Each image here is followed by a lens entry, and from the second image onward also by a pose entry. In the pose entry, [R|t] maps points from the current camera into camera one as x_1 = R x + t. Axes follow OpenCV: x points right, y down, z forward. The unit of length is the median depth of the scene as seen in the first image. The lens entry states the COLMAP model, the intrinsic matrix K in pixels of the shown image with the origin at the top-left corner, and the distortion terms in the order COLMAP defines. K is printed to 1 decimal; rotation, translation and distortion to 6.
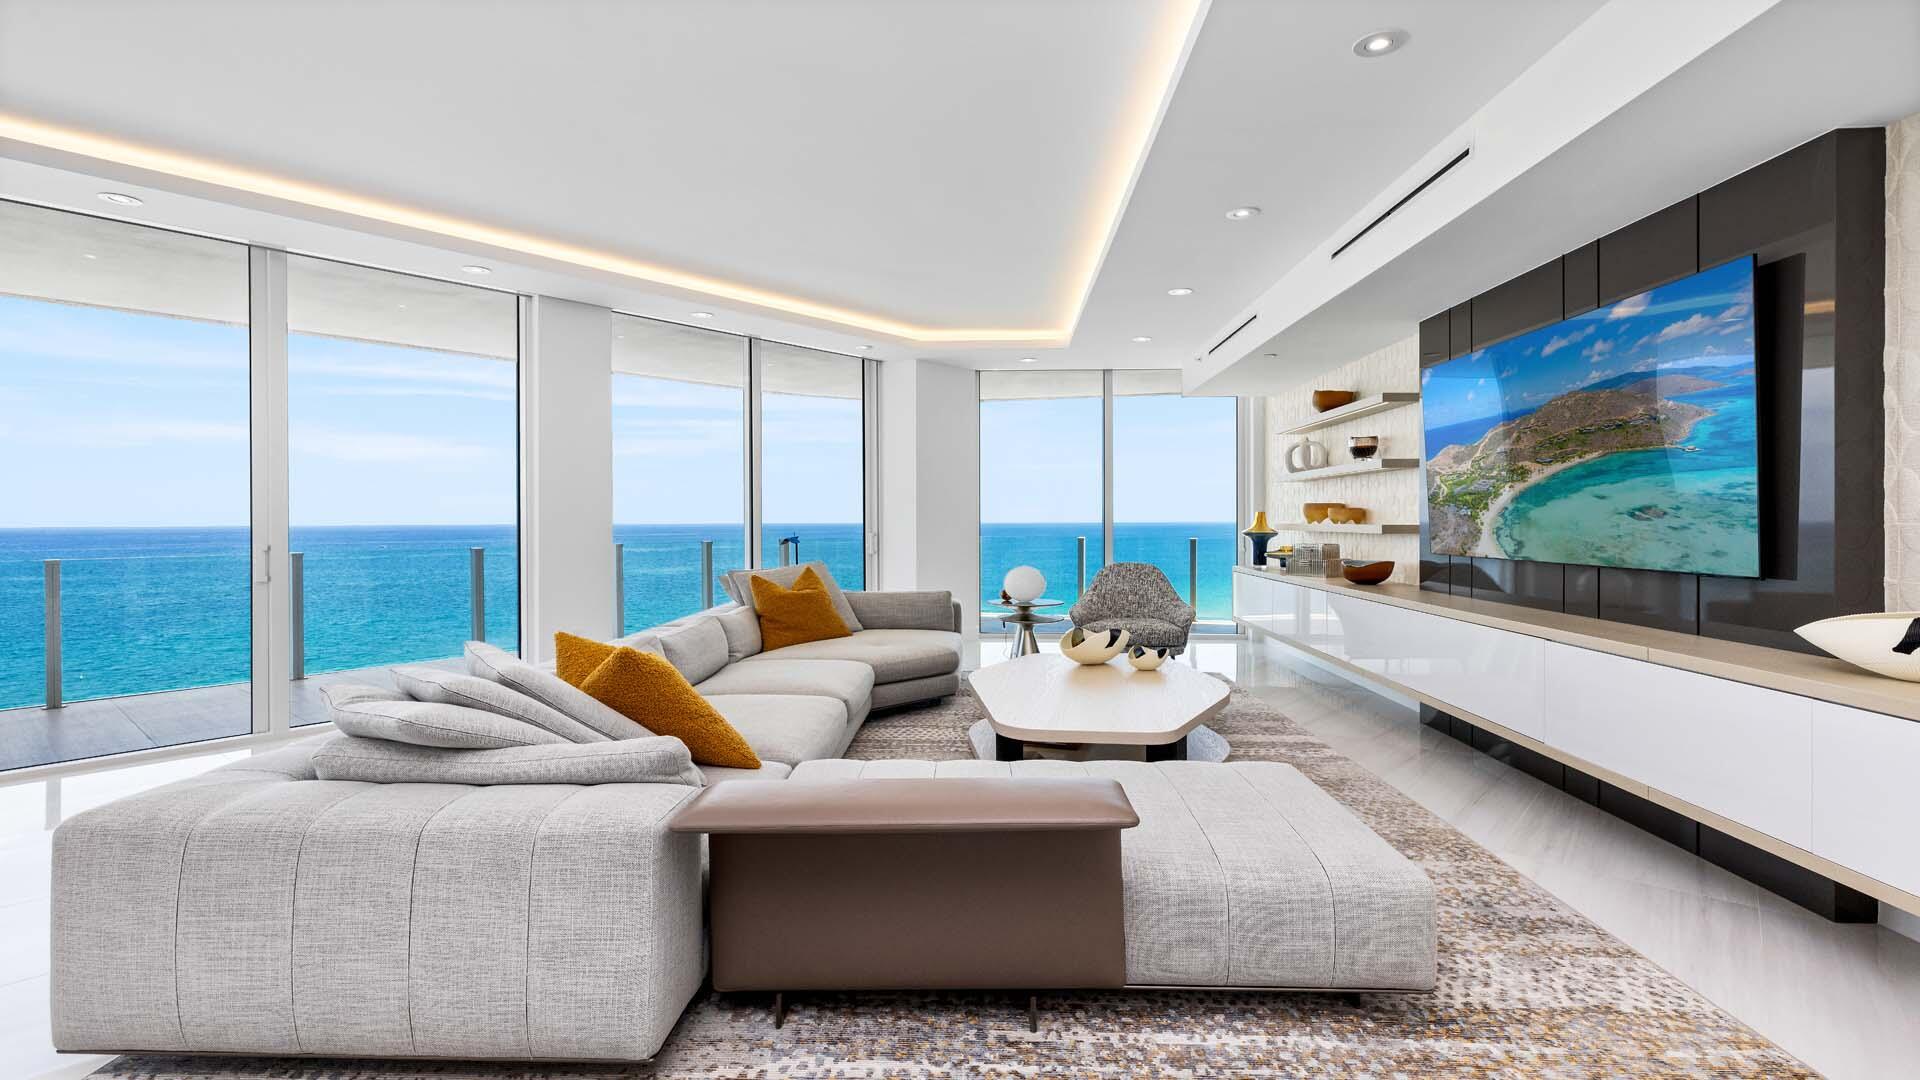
lens RADIAL K [[876.4, 0, 963.8], [0, 876.4, 526.7], [0, 0, 1]] dist [0.003184, -0.000213]
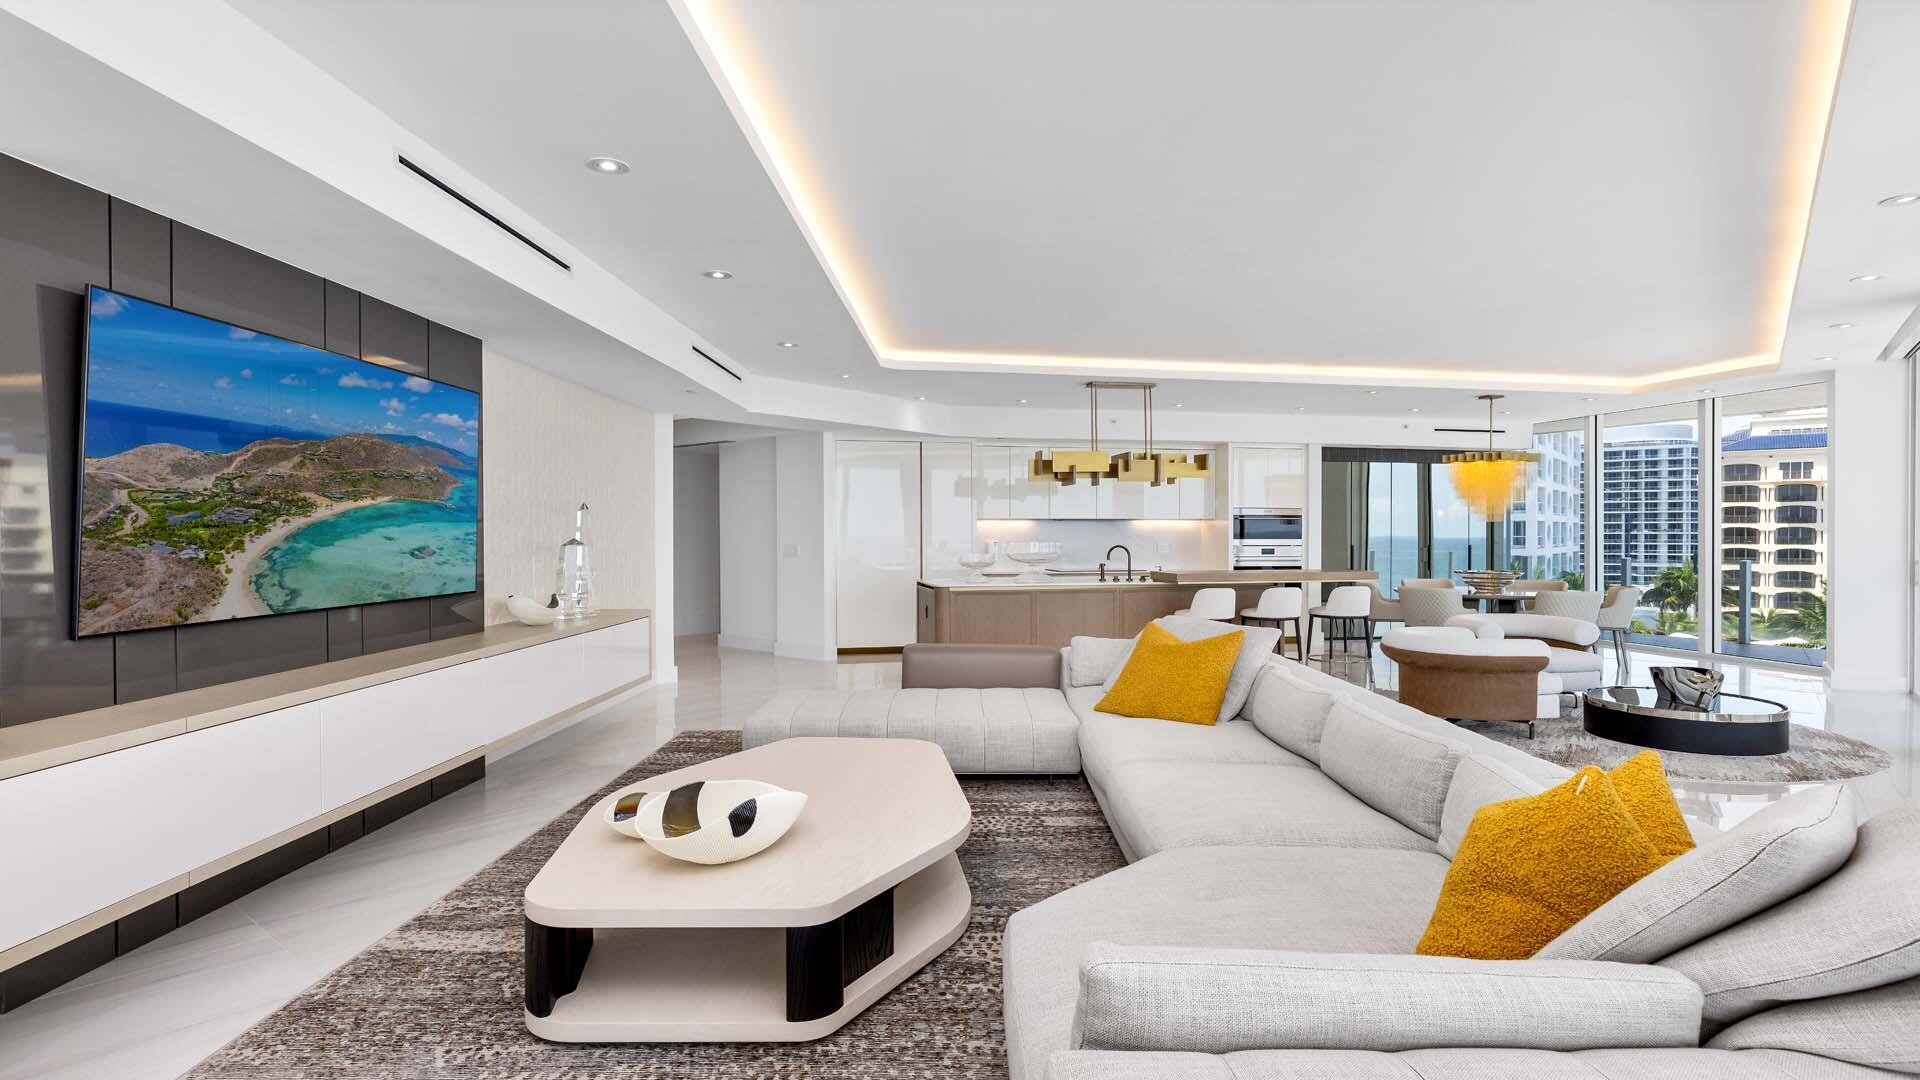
lens RADIAL K [[975.6, 0, 959.8], [0, 975.6, 540.5], [0, 0, 1]] dist [-0.007571, 0.001908]
pose [[-0.999906, 0.008382, -0.010874, 0.022075], [0.008239, 0.999880, 0.013107, -0.037680], [0.010982, 0.013016, -0.999855, 2.042983]]
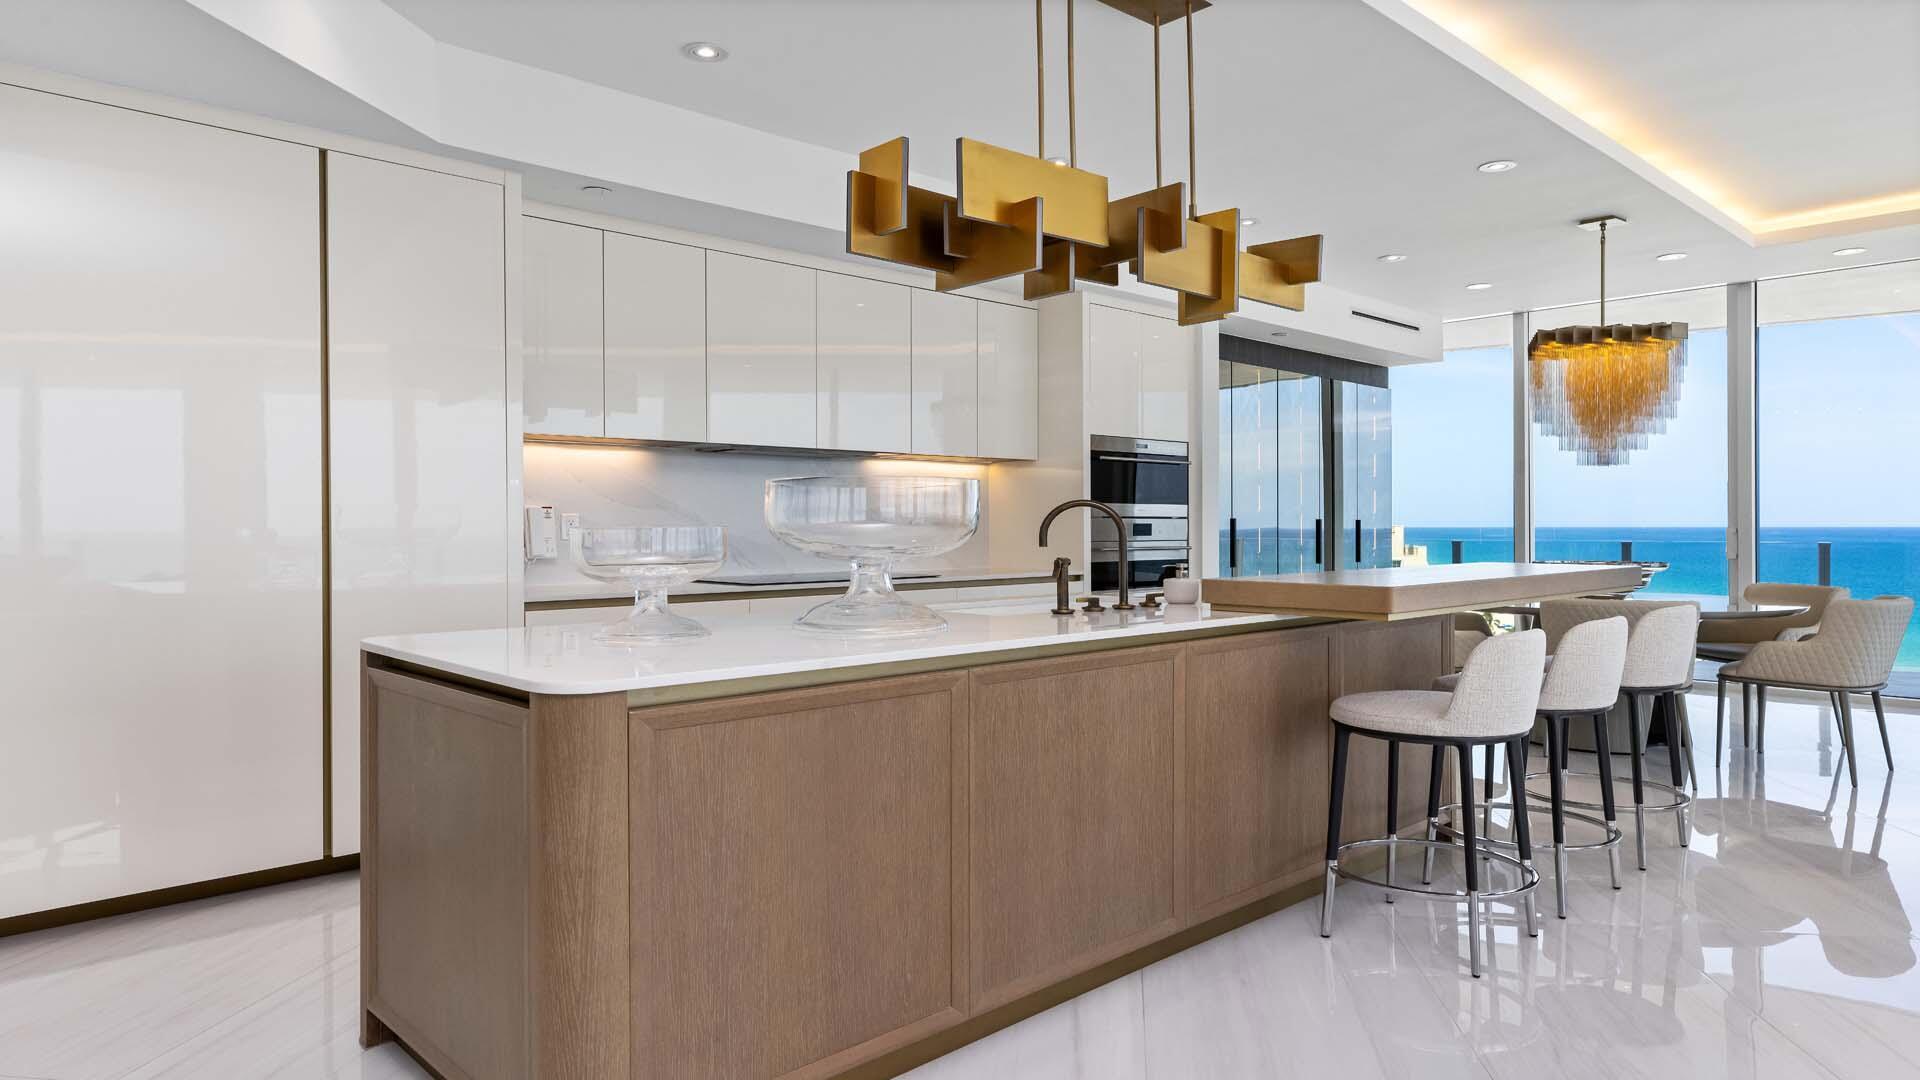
lens RADIAL K [[1193.1, 0, 978.4], [0, 1193.1, 545.4], [0, 0, 1]] dist [0.000274, -0.000520]
pose [[-0.844978, 0.022064, -0.534346, 0.172198], [0.010205, 0.999632, 0.025139, 0.018638], [0.534704, 0.015789, -0.844892, 0.430322]]
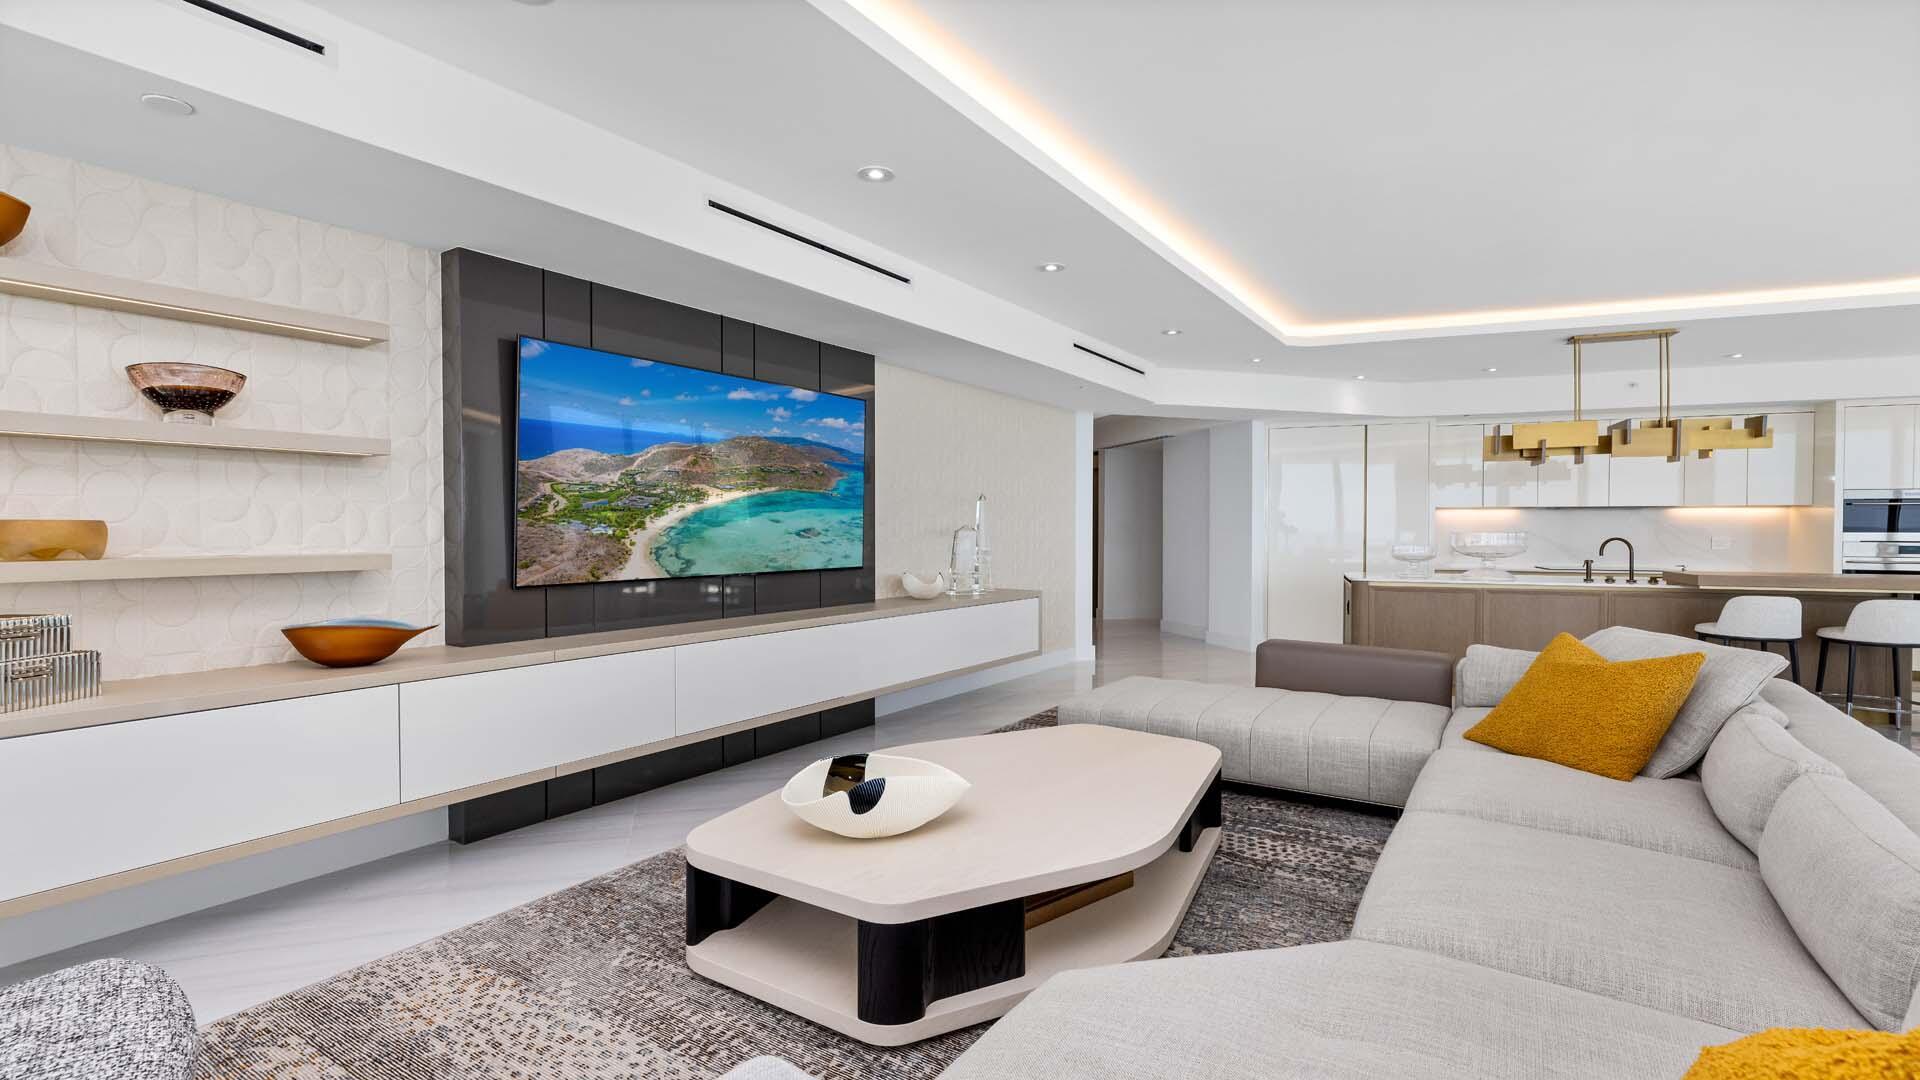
lens RADIAL K [[876.4, 0, 943.0], [0, 876.4, 546.4], [0, 0, 1]] dist [0.003184, -0.000213]
pose [[-0.841836, -0.007770, 0.539677, -0.205725], [0.006067, 0.999697, 0.023857, -0.023638], [-0.539699, 0.023358, -0.841534, 1.837128]]
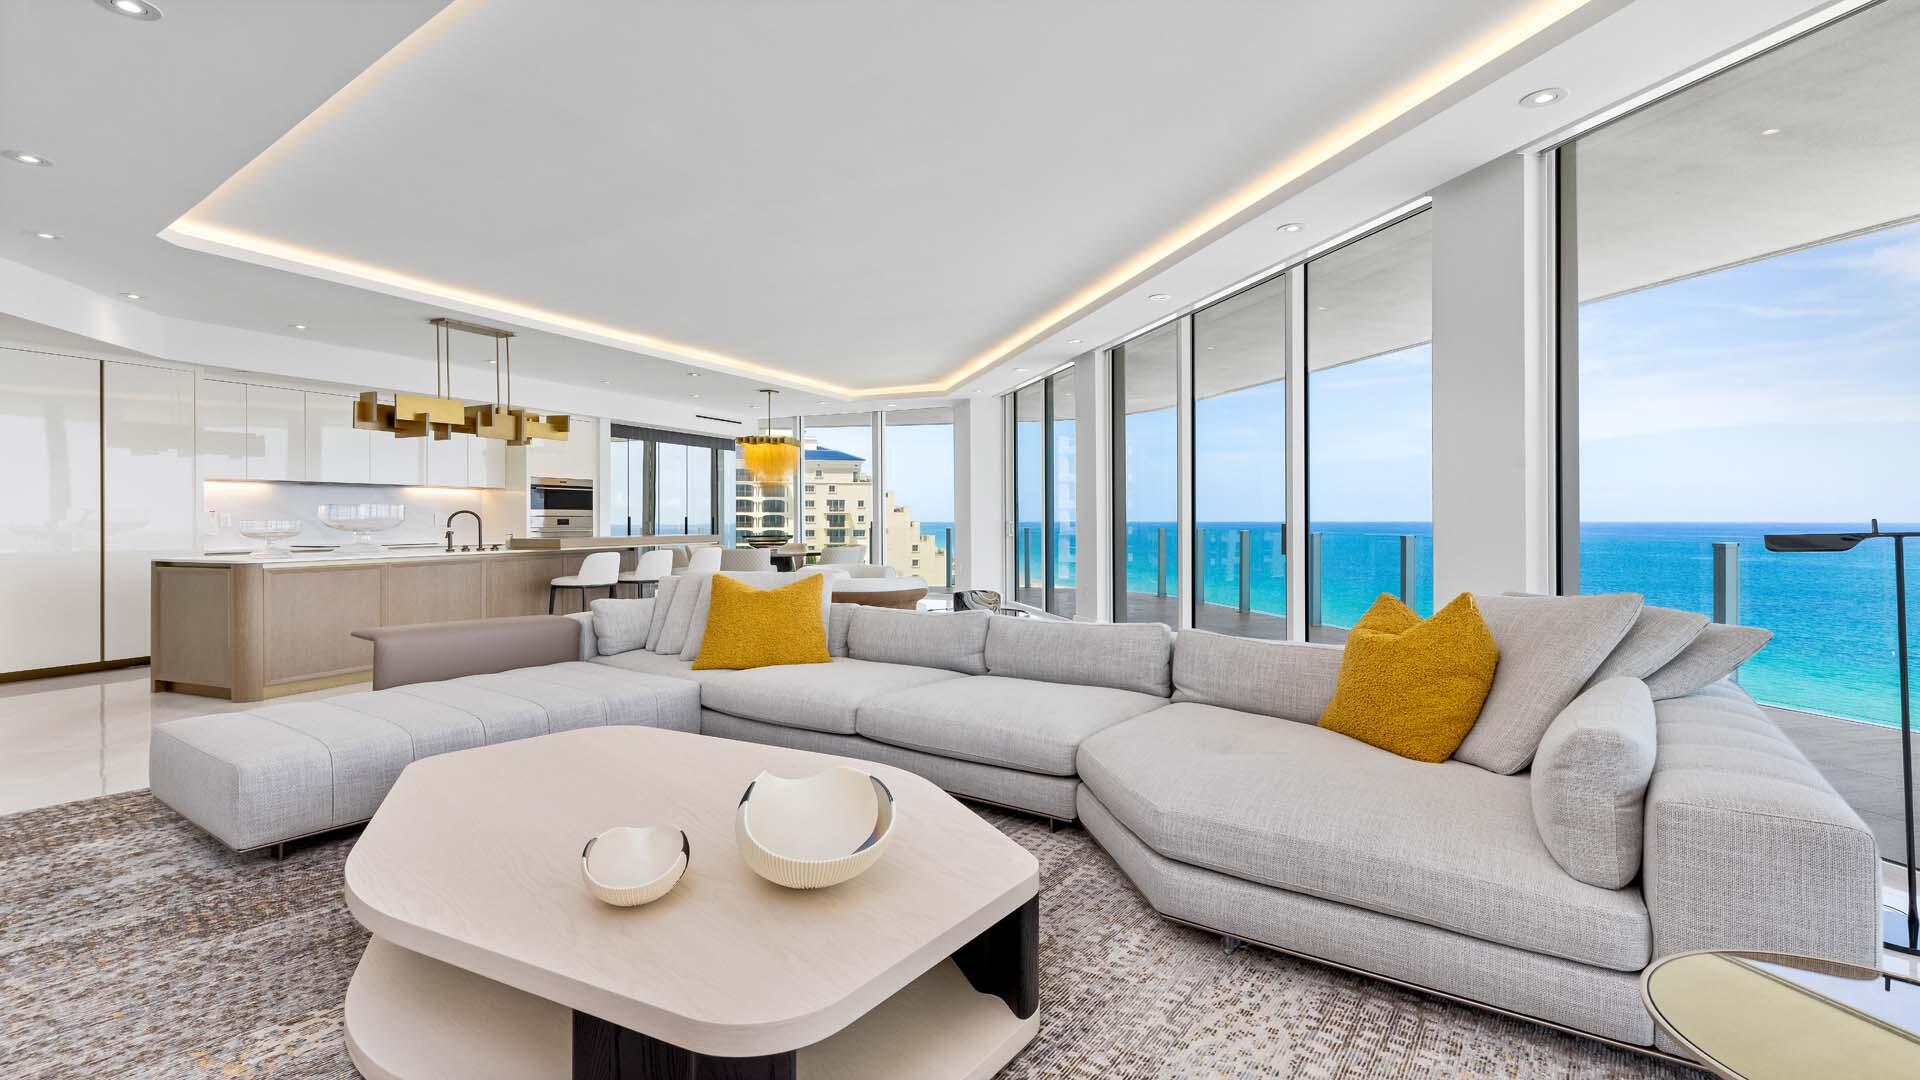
lens RADIAL K [[876.4, 0, 974.9], [0, 876.4, 533.9], [0, 0, 1]] dist [0.003184, -0.000213]
pose [[-0.573224, 0.023465, -0.819063, 0.520094], [0.003520, 0.999651, 0.026175, 0.012852], [0.819391, 0.012121, -0.573107, 1.650754]]
